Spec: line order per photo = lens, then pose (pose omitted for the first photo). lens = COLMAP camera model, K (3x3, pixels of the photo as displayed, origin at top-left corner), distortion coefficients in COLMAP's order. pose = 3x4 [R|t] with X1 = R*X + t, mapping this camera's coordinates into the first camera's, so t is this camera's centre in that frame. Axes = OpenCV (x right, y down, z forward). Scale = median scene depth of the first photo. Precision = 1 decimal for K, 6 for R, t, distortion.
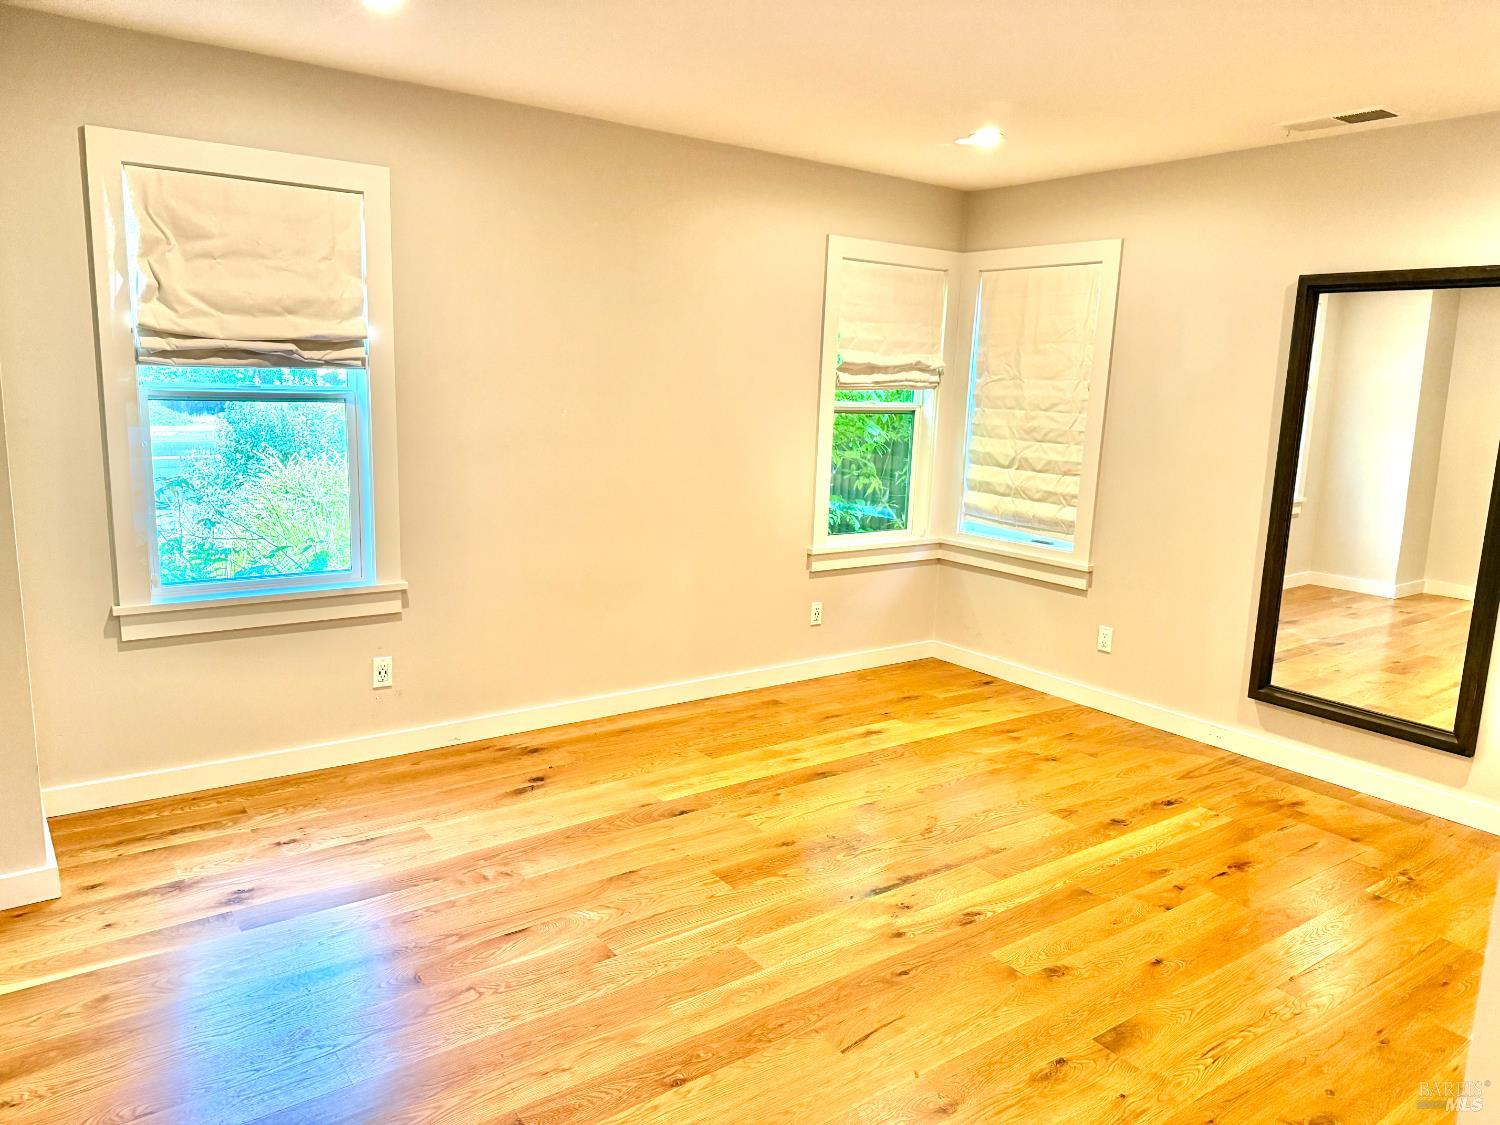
lens RADIAL K [[1052.4, 0, 748.3], [0, 1052.4, 570.0], [0, 0, 1]] dist [0.164951, -0.326085]
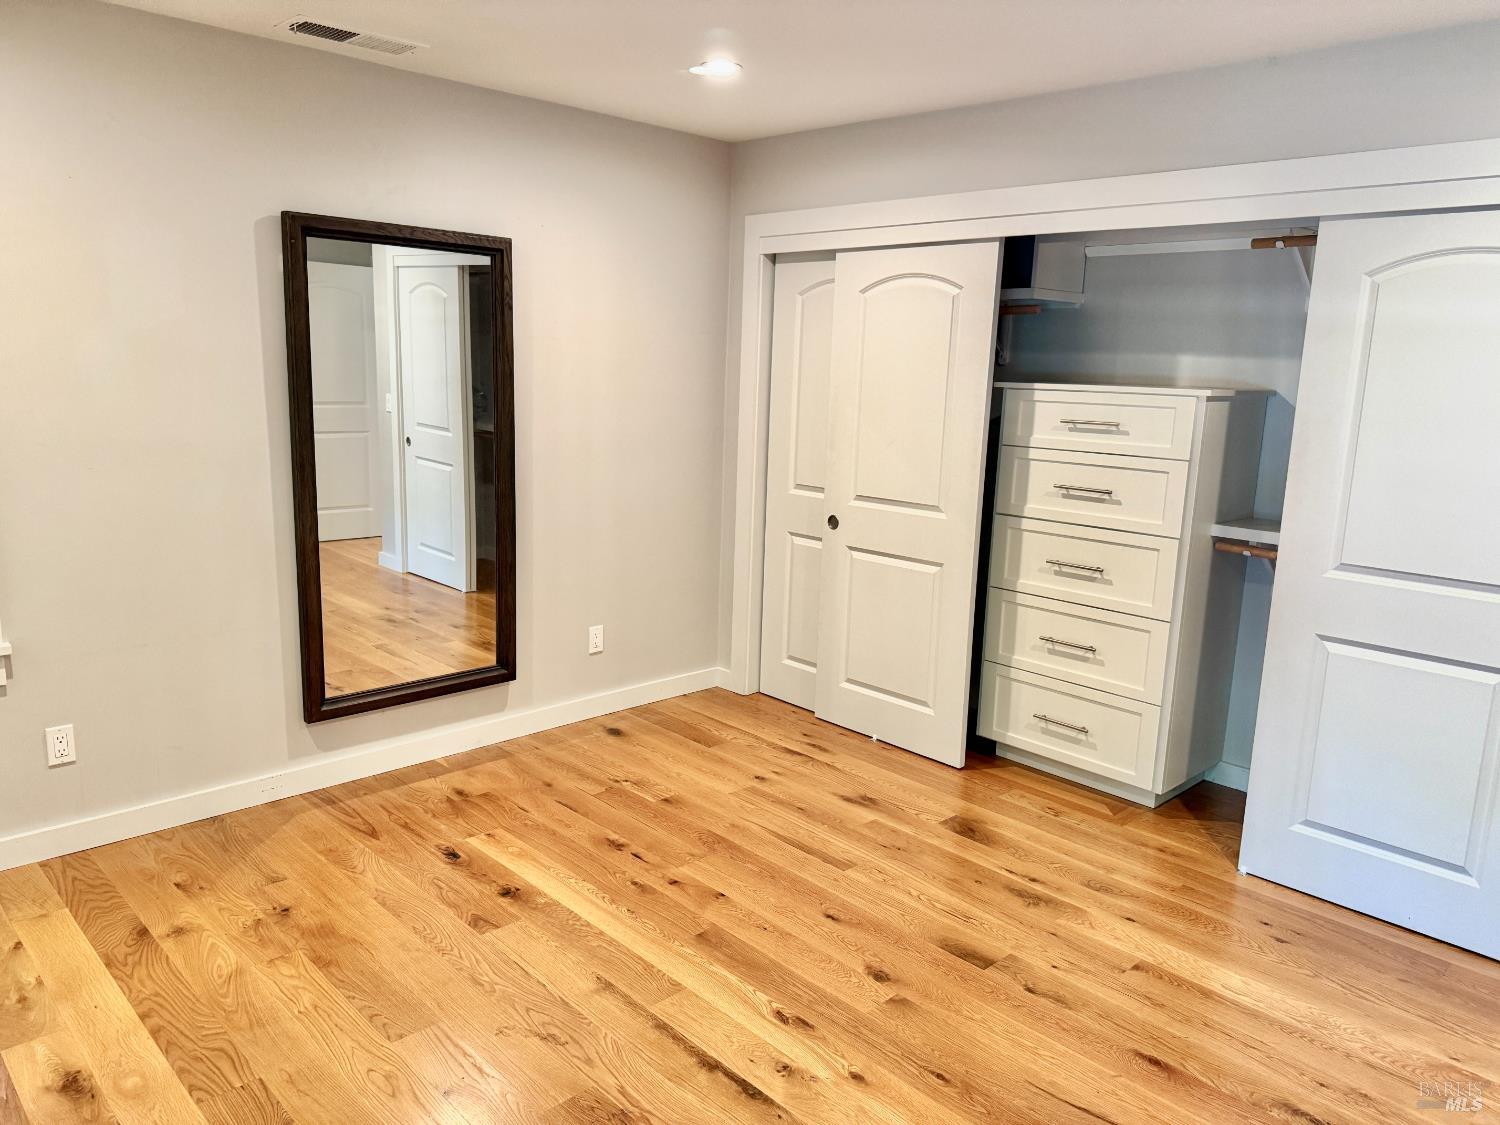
lens RADIAL K [[1059.1, 0, 746.3], [0, 1059.1, 560.1], [0, 0, 1]] dist [0.059237, -0.073797]
pose [[-0.142088, -0.219842, 0.965132, -0.392185], [0.137407, 0.961204, 0.239176, -0.171160], [-0.980270, 0.166600, -0.106368, 0.811357]]
